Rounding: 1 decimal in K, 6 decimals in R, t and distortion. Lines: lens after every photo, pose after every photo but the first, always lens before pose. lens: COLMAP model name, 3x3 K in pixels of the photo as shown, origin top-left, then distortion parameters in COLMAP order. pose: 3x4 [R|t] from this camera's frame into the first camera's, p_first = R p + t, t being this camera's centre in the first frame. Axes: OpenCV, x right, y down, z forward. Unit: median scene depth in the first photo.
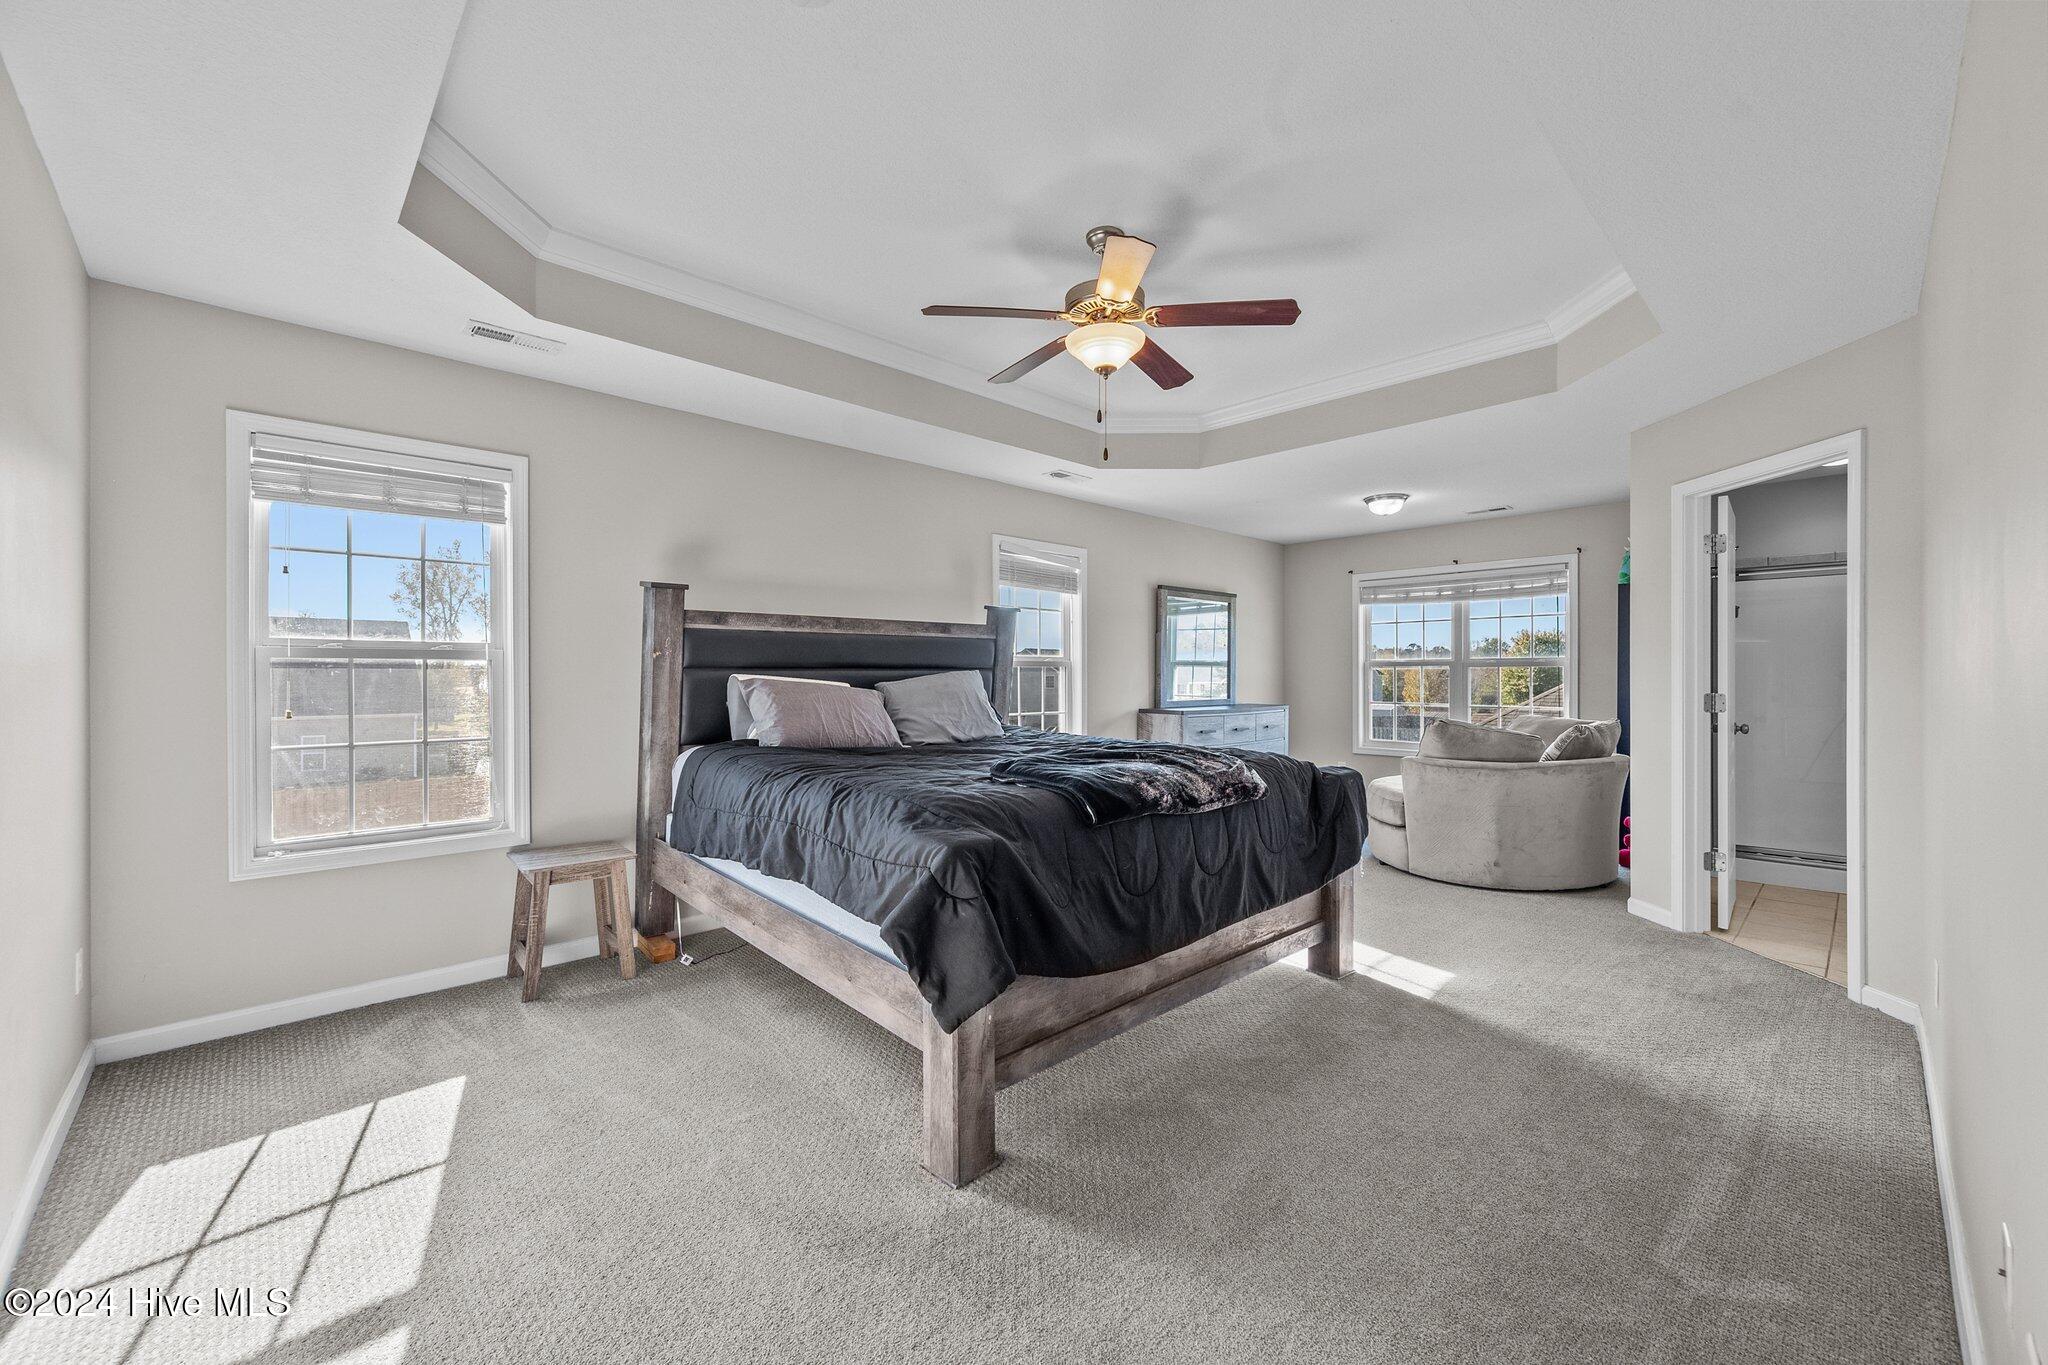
lens RADIAL K [[814.3, 0, 1019.2], [0, 814.3, 674.8], [0, 0, 1]] dist [-0.000744, 0.000047]
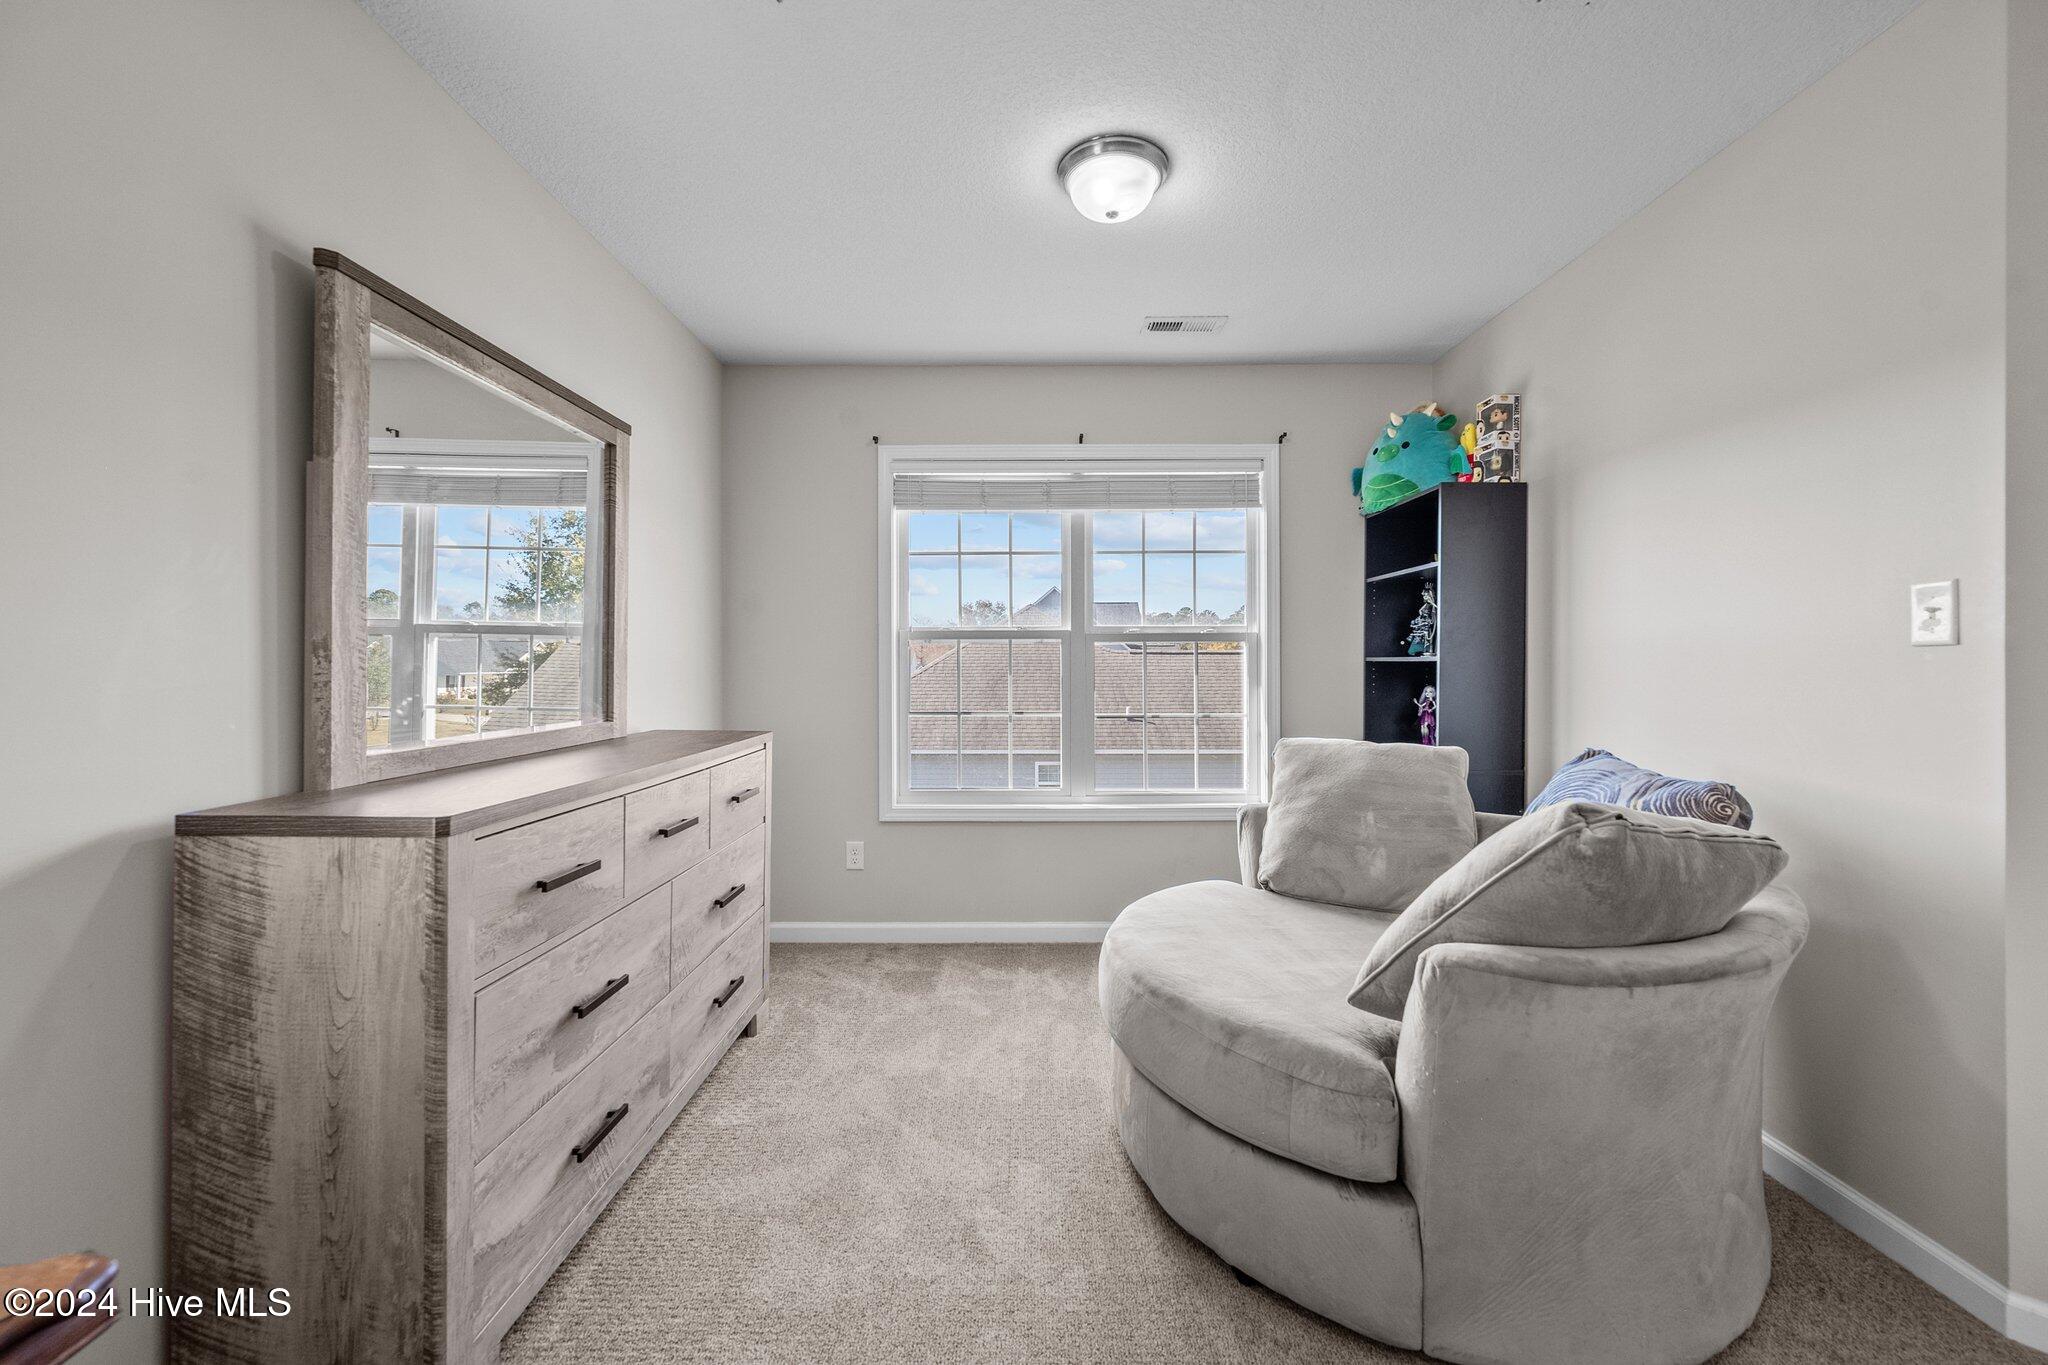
lens RADIAL K [[814.3, 0, 1019.2], [0, 814.3, 674.8], [0, 0, 1]] dist [-0.000744, 0.000047]
pose [[0.689209, -0.004174, 0.724550, 0.138907], [-0.002110, 0.999968, 0.007768, 0.007941], [-0.724559, -0.006882, 0.689178, 0.689644]]
